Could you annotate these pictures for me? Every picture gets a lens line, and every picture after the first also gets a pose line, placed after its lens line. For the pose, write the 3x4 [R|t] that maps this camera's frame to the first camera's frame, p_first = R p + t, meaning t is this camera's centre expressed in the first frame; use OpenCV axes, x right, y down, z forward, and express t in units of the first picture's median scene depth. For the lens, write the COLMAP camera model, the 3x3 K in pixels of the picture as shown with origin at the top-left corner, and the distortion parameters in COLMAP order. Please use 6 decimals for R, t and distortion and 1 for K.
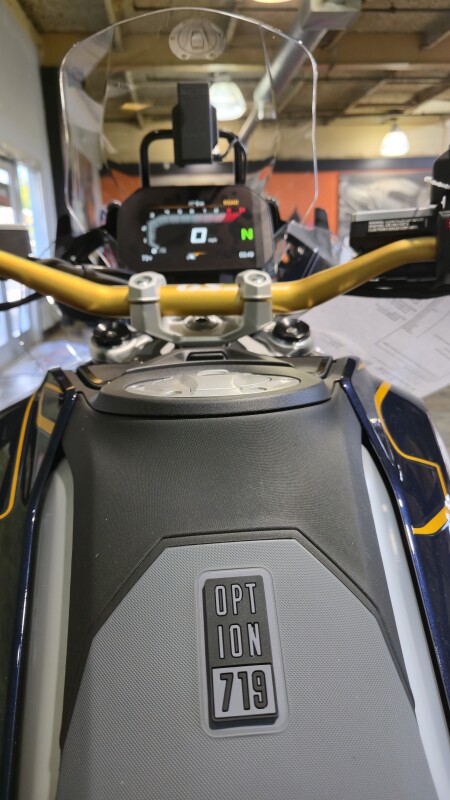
lens RADIAL K [[541.5, 0, 230.1], [0, 541.5, 399.7], [0, 0, 1]] dist [0.059285, -0.056329]
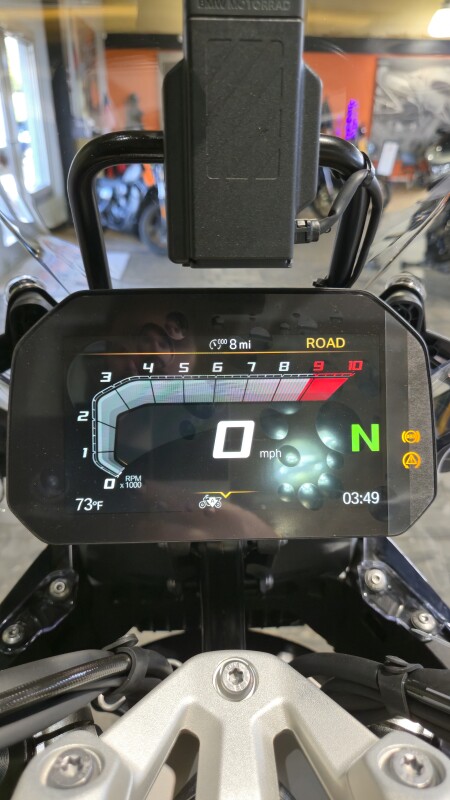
lens RADIAL K [[541.5, 0, 230.1], [0, 541.5, 399.7], [0, 0, 1]] dist [0.059285, -0.056329]
pose [[0.998700, 0.050344, -0.007999, -0.057676], [-0.048098, 0.982626, 0.179256, -0.389346], [0.016885, -0.178638, 0.983770, 0.639250]]
